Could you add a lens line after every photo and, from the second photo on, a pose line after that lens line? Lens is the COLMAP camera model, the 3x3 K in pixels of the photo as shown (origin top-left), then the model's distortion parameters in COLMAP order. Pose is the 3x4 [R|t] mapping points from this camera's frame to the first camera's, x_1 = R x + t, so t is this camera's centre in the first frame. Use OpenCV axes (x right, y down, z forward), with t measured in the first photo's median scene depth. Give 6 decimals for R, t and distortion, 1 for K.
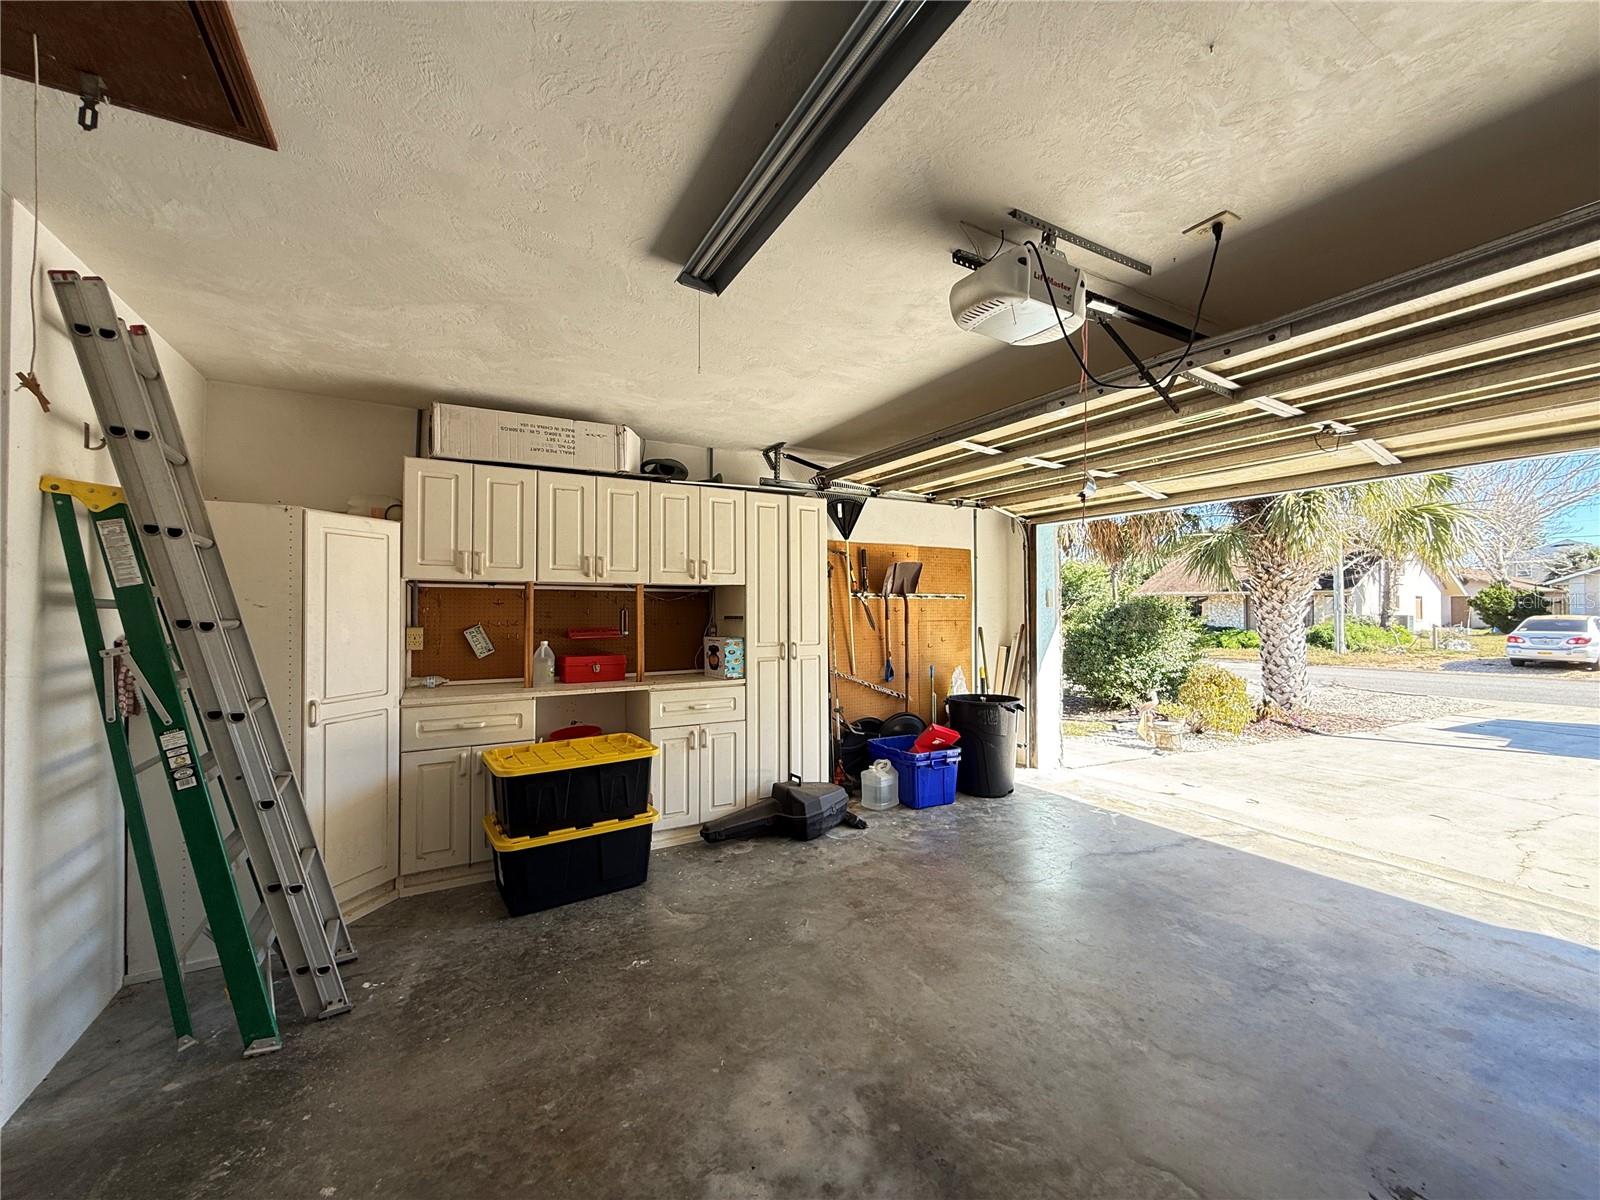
lens RADIAL K [[640.7, 0, 797.7], [0, 640.7, 598.9], [0, 0, 1]] dist [0.001270, 0.000214]
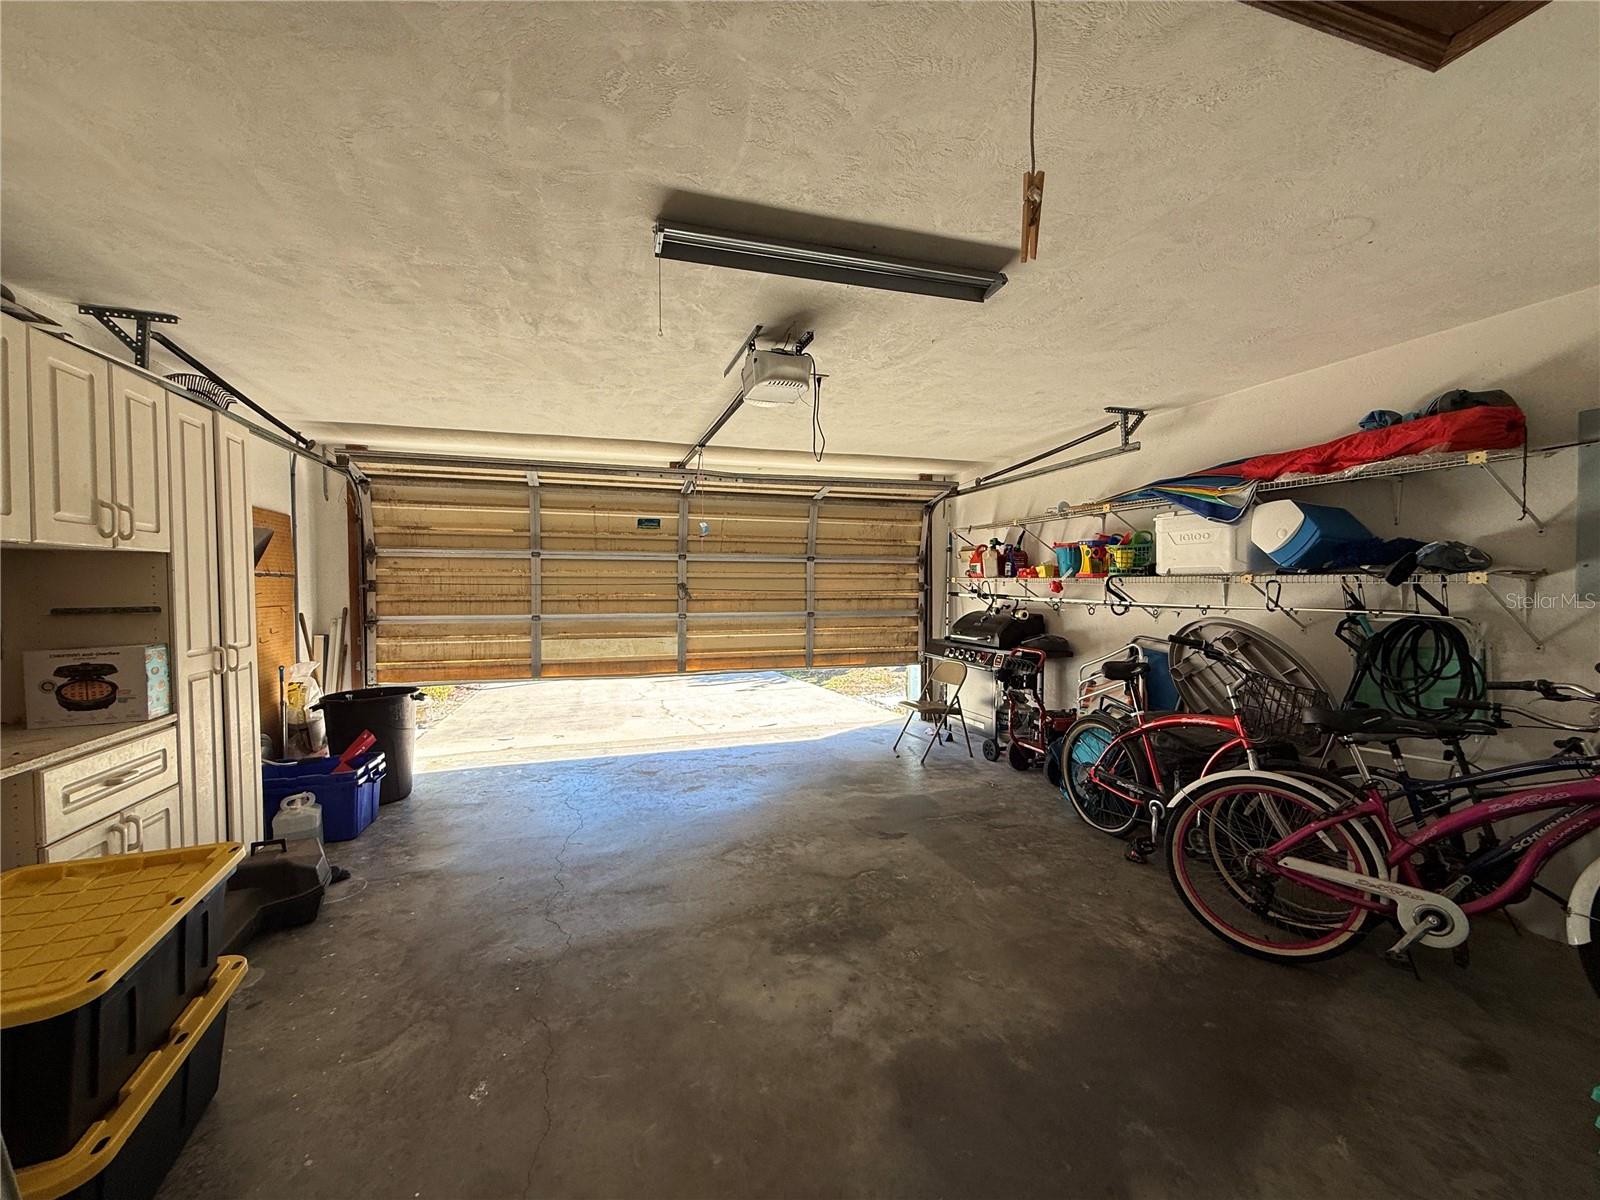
lens RADIAL K [[640.7, 0, 796.3], [0, 640.7, 602.1], [0, 0, 1]] dist [0.001270, 0.000214]
pose [[0.188202, -0.028364, 0.981721, -0.815684], [-0.007500, 0.999512, 0.030316, 0.001284], [-0.982102, -0.013068, 0.187897, 0.498494]]
